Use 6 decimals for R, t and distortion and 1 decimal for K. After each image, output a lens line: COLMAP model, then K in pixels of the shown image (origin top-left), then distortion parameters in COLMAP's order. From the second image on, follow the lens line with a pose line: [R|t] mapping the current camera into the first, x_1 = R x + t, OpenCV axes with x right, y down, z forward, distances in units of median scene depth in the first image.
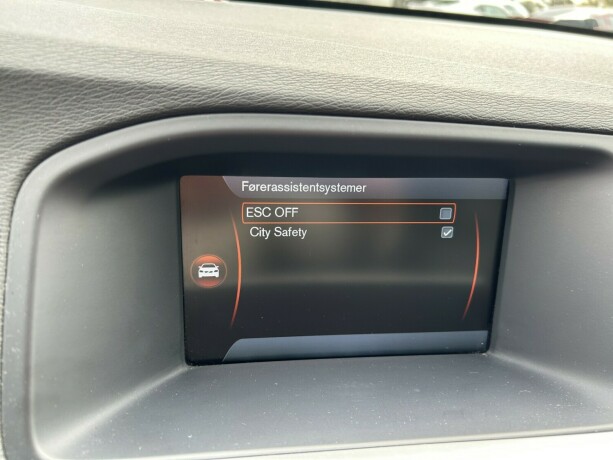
lens RADIAL K [[472.5, 0, 310.3], [0, 472.5, 231.2], [0, 0, 1]] dist [0.010234, -0.014463]
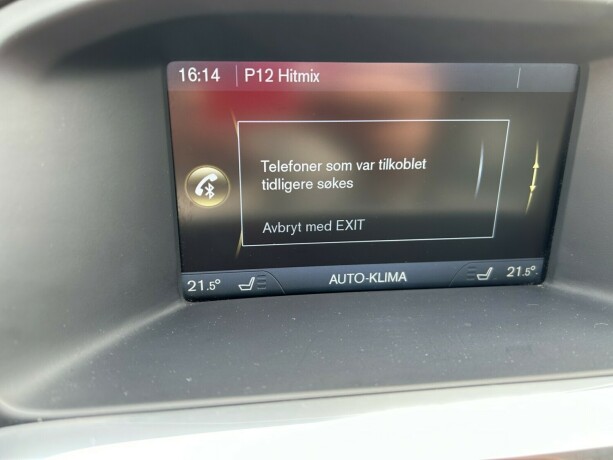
lens RADIAL K [[472.5, 0, 302.8], [0, 472.5, 229.8], [0, 0, 1]] dist [0.010234, -0.014463]
pose [[0.999682, -0.015525, -0.019890, -0.035213], [0.017022, 0.996852, 0.077440, 0.098808], [0.018625, -0.077754, 0.996799, 0.183624]]
